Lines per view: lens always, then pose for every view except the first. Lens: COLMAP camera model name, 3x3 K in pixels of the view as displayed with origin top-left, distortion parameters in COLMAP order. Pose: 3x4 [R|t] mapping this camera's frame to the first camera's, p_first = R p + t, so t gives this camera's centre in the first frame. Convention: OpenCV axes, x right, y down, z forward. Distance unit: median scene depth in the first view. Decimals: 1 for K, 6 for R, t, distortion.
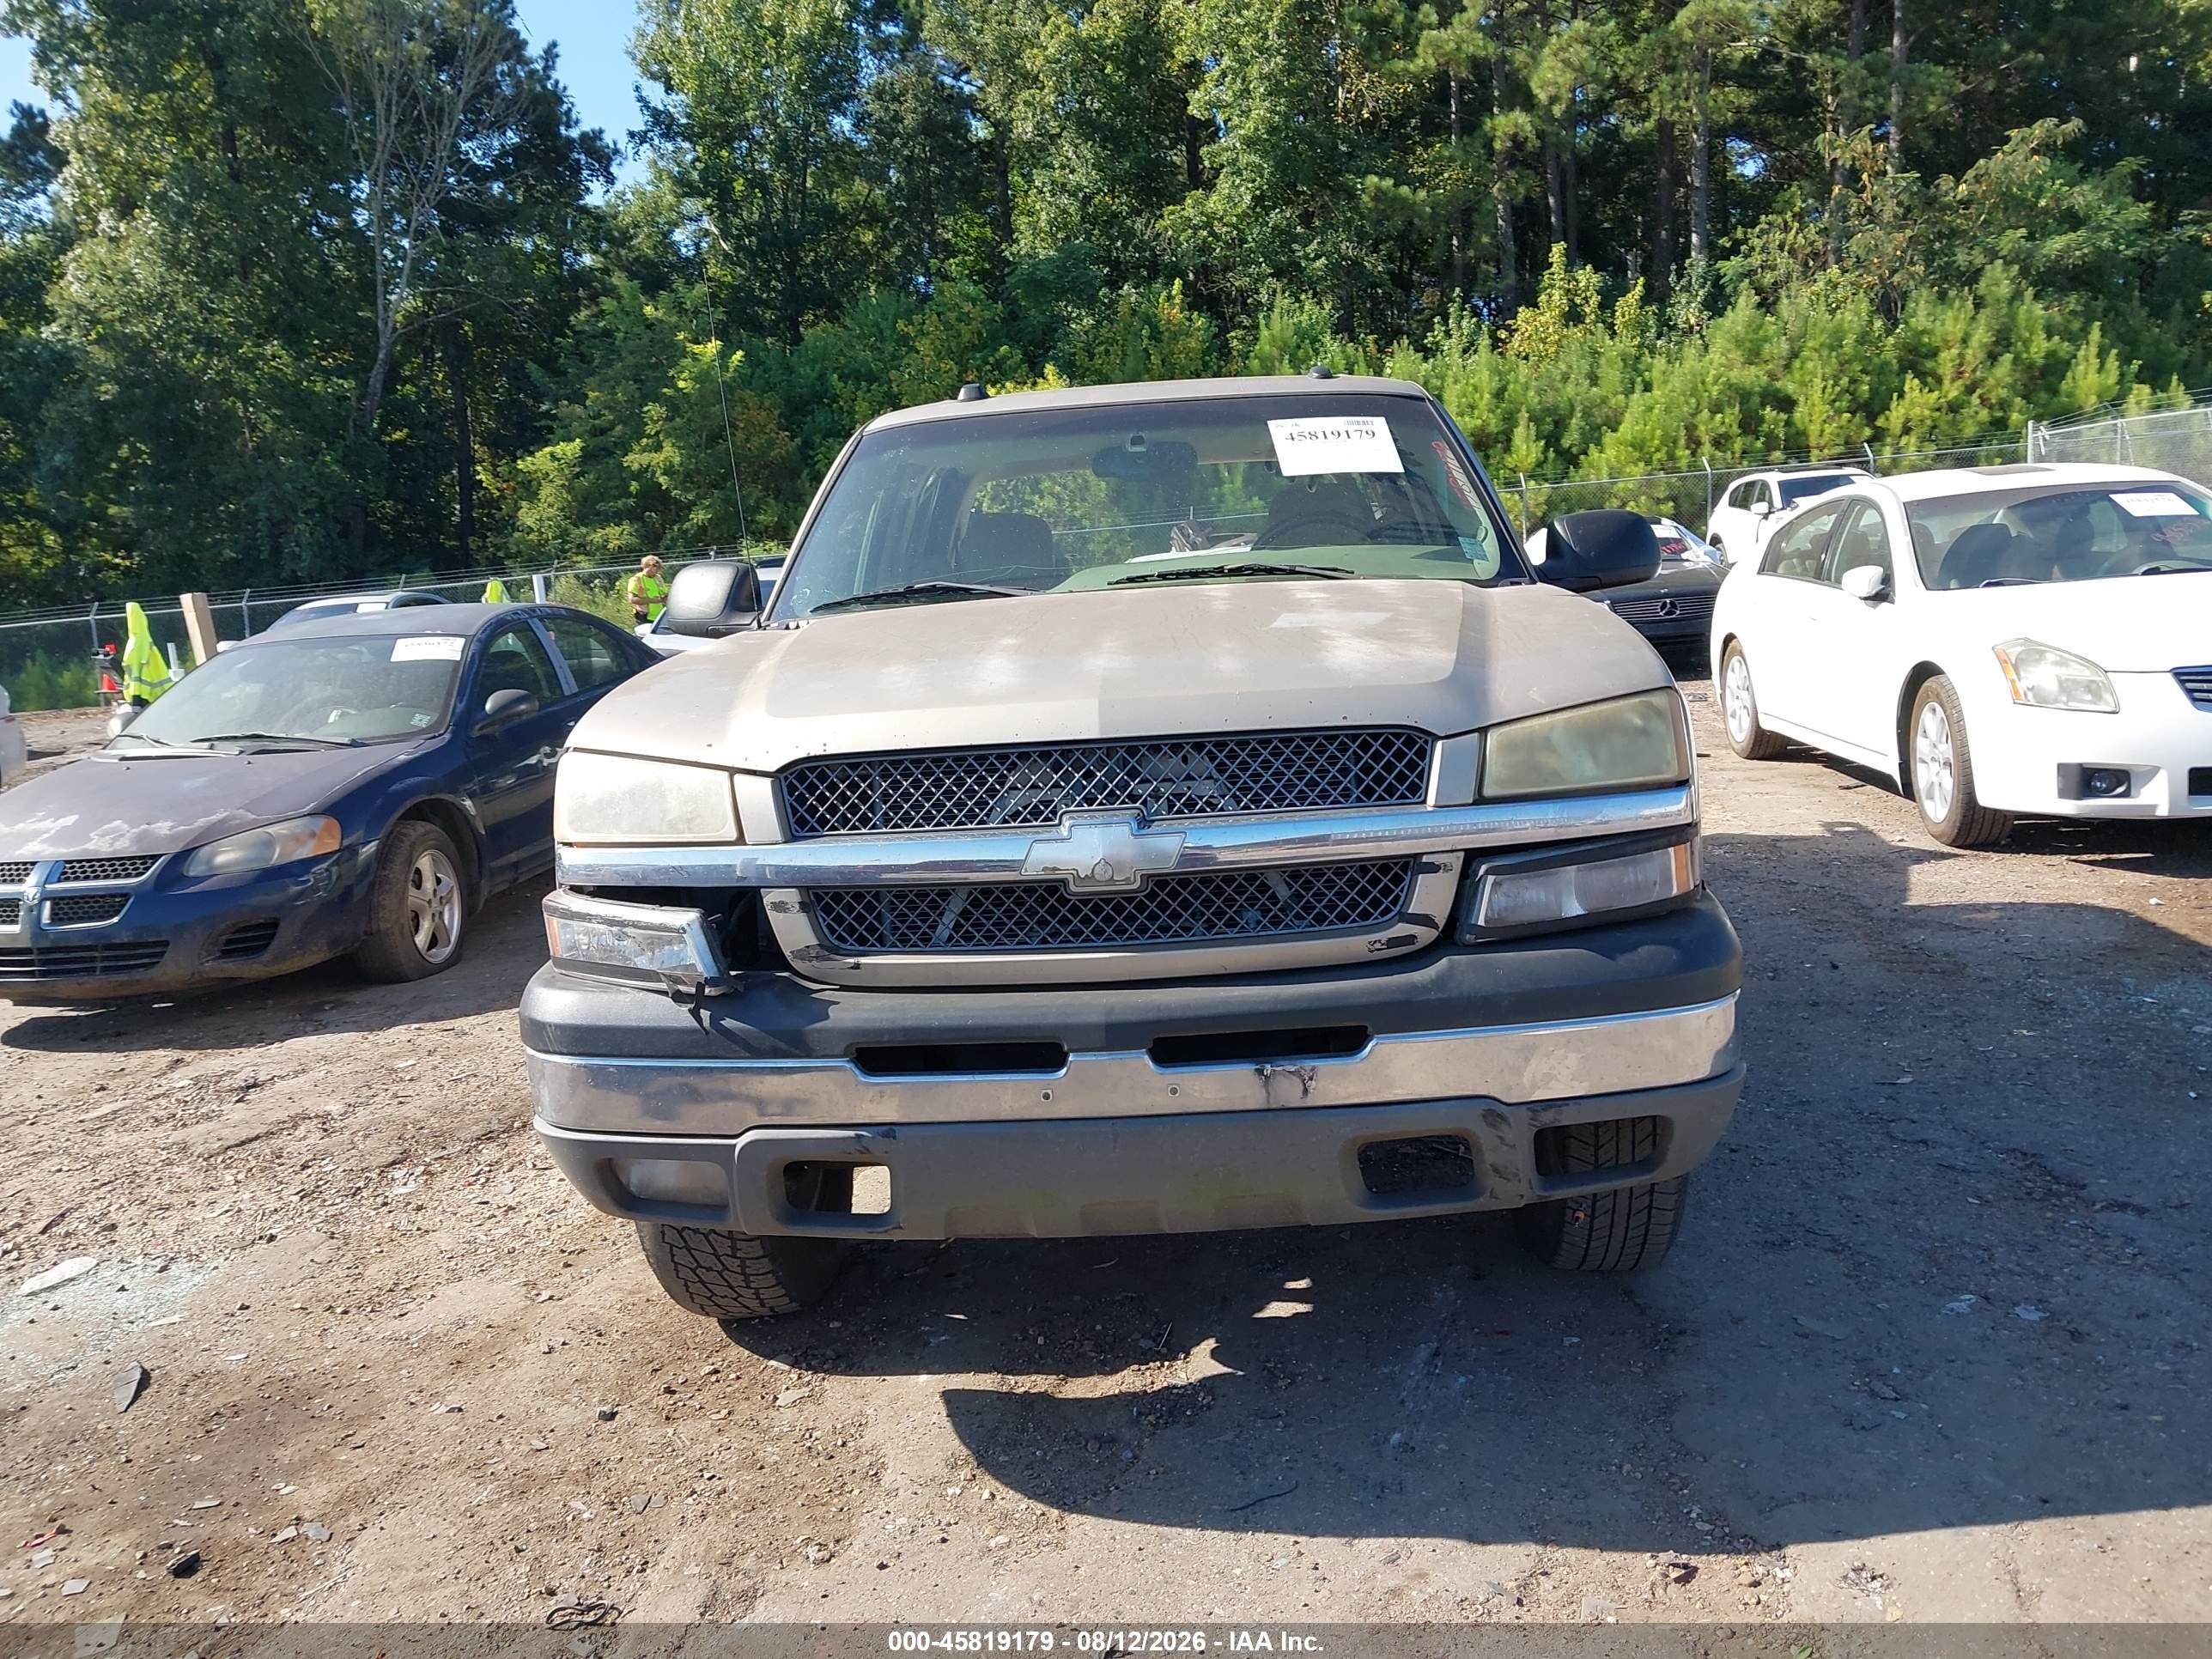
lens RADIAL K [[1820.6, 0, 1106.0], [0, 1820.6, 829.5], [0, 0, 1]] dist [0.011195, 0.001238]
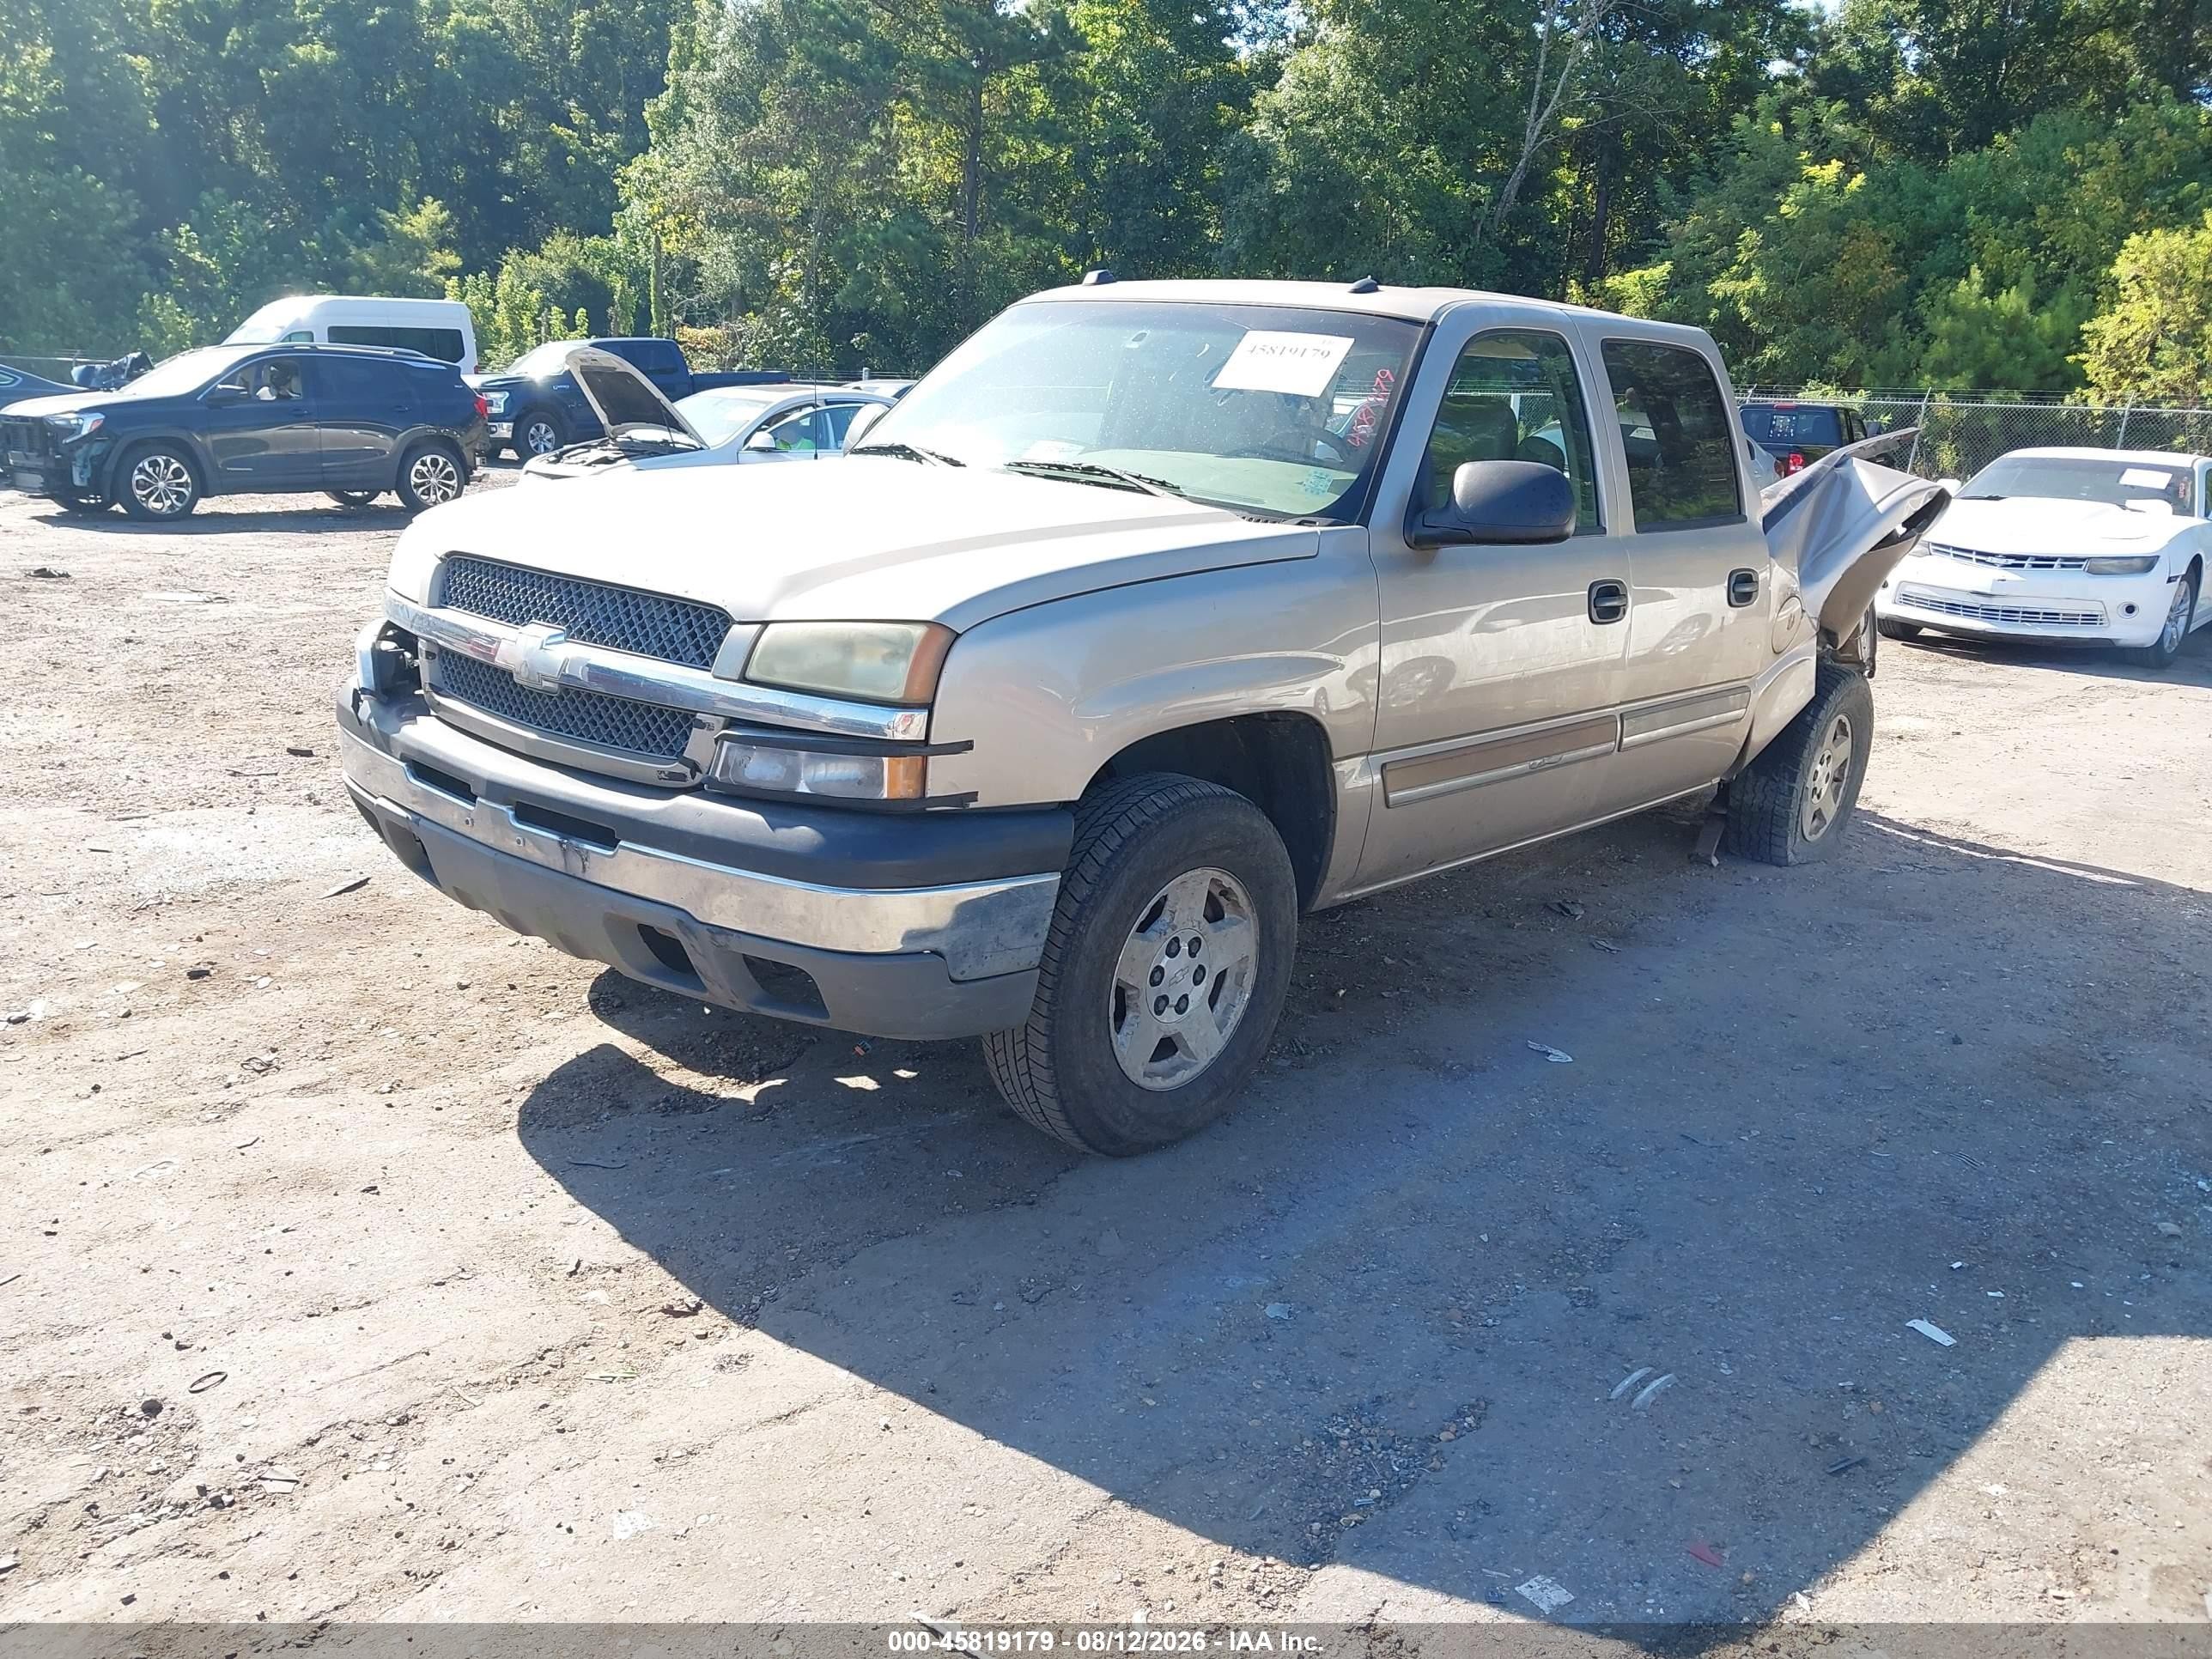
lens RADIAL K [[1787.0, 0, 1108.6], [0, 1787.0, 840.2], [0, 0, 1]] dist [0.019457, 0.007823]
pose [[0.788292, 0.259315, -0.557989, 0.830471], [-0.196707, 0.965473, 0.170789, -0.124822], [0.583011, -0.024871, 0.812083, 0.132477]]
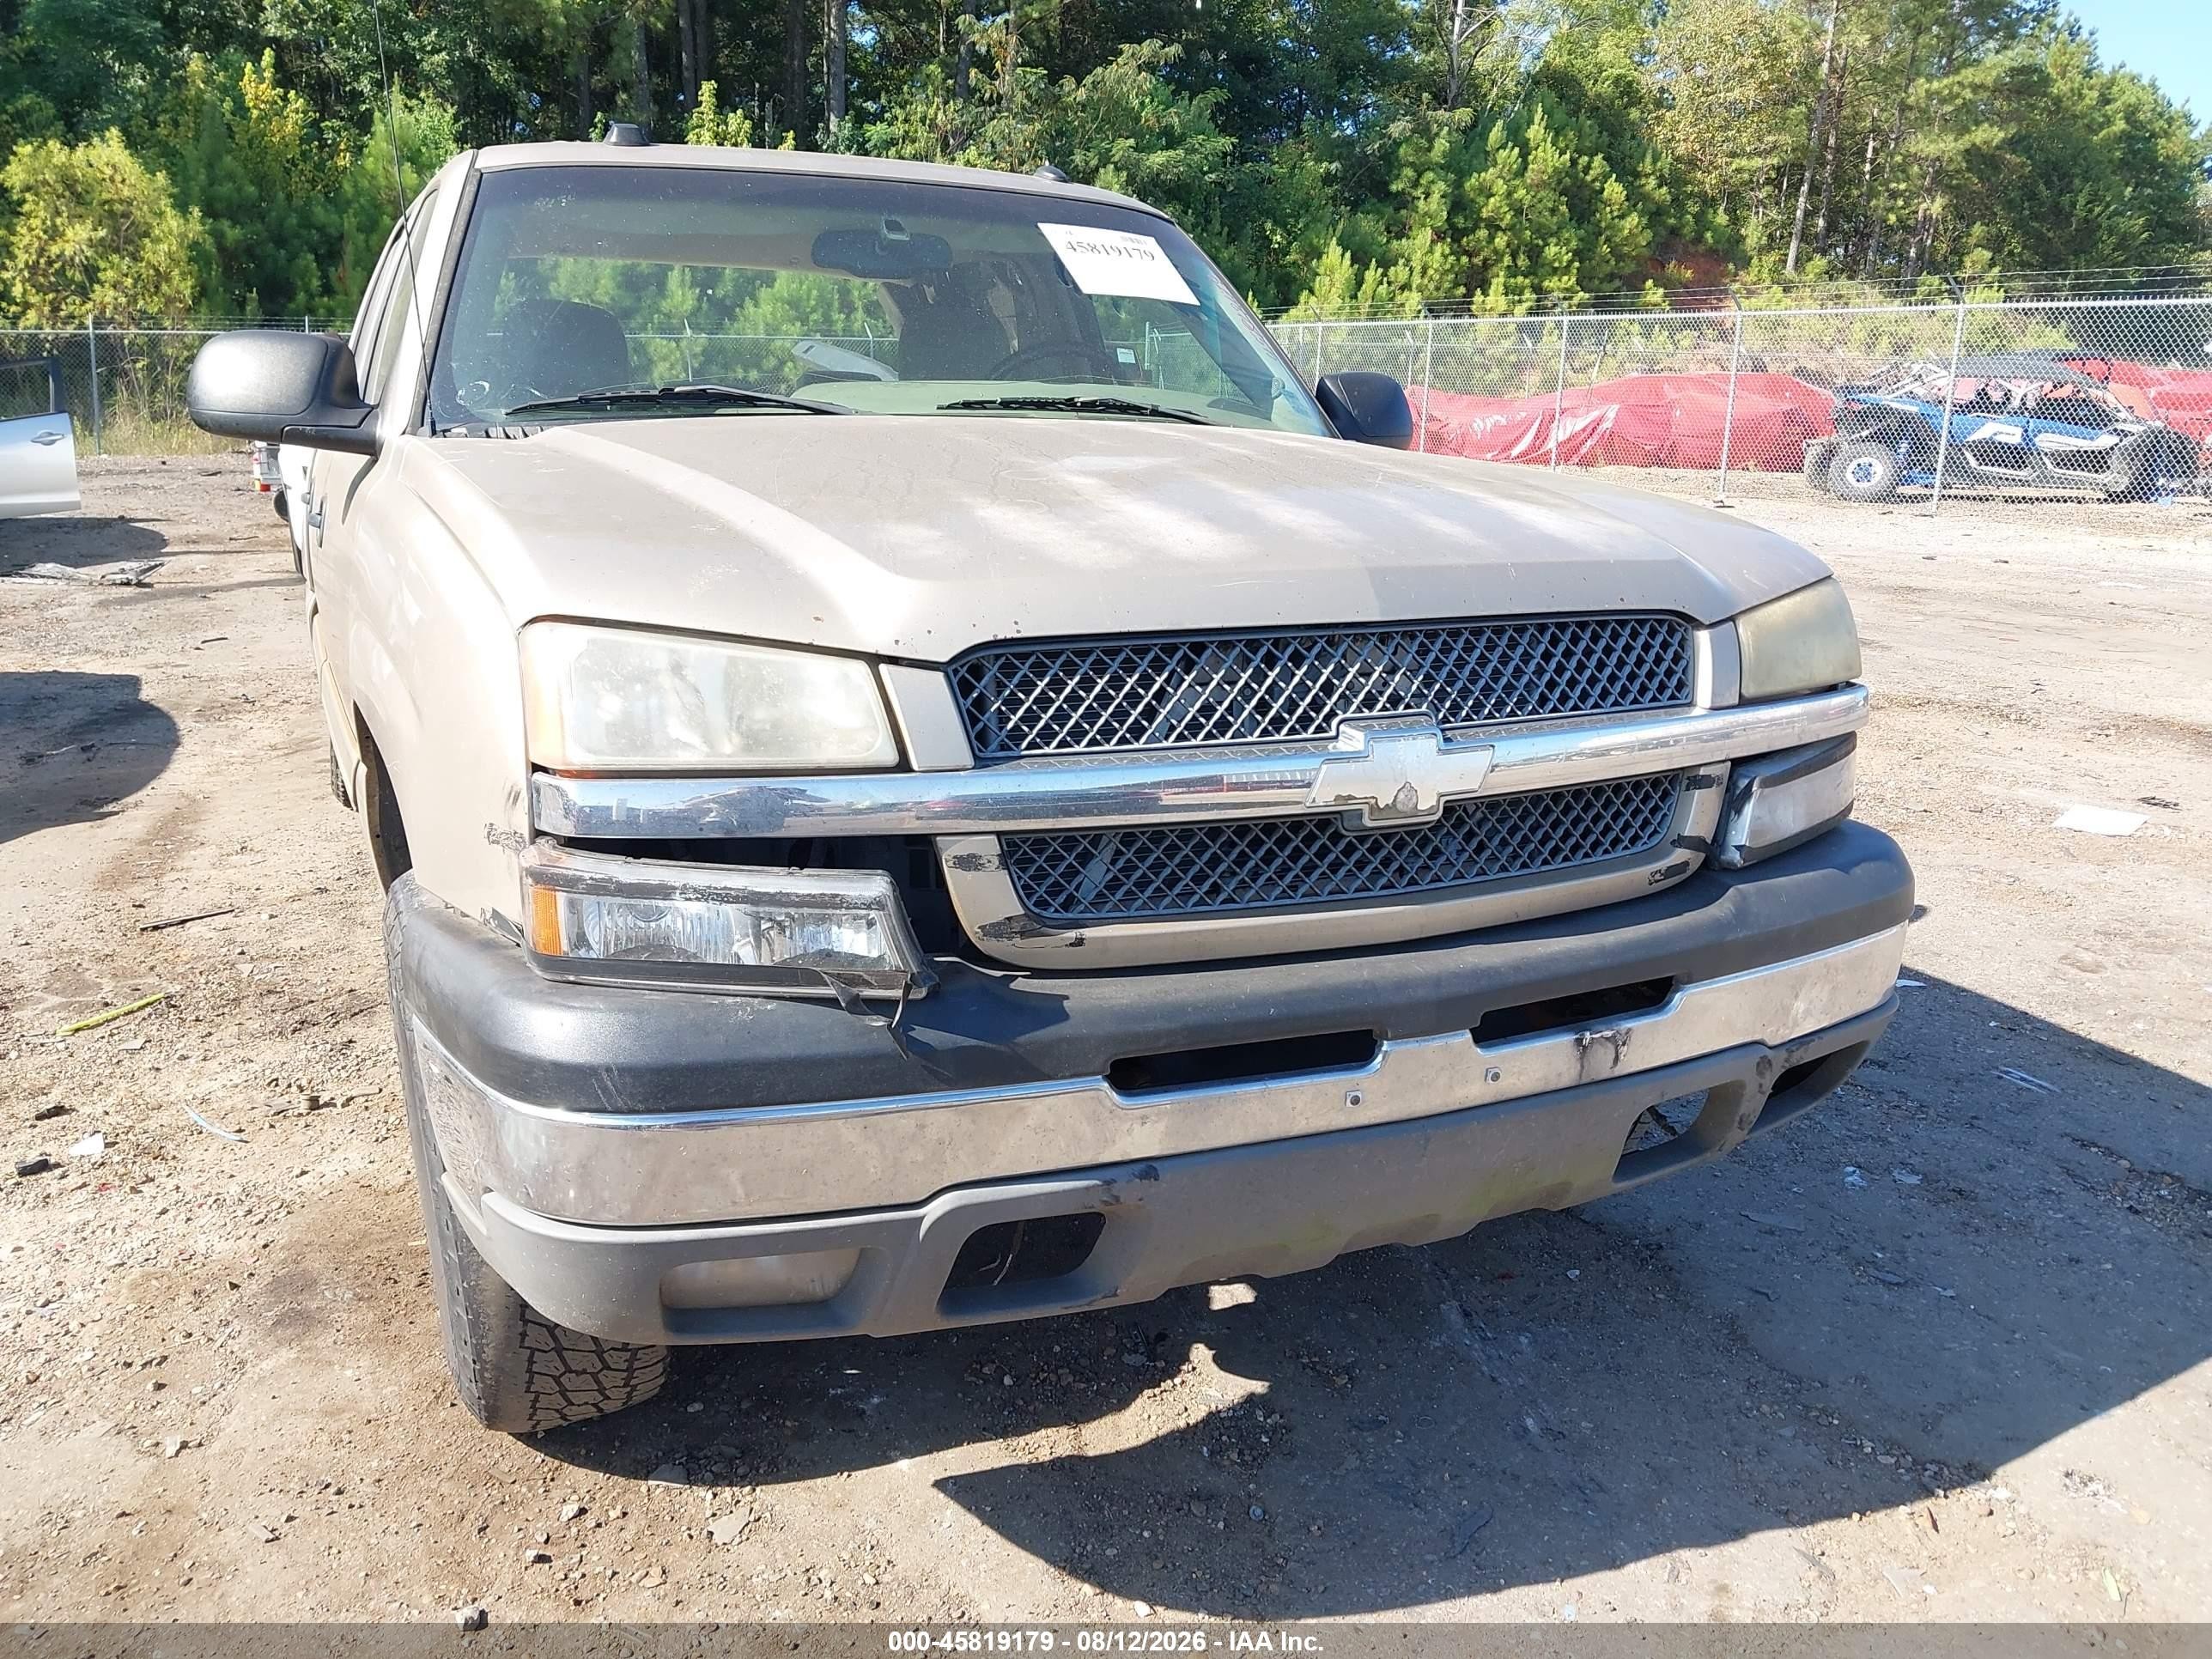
lens RADIAL K [[1797.8, 0, 1089.8], [0, 1797.8, 821.3], [0, 0, 1]] dist [-0.002486, 0.013366]
pose [[0.862305, -0.039843, 0.504820, -0.377077], [0.002161, 0.997180, 0.075012, -0.018111], [-0.506385, -0.063592, 0.859959, 0.319692]]
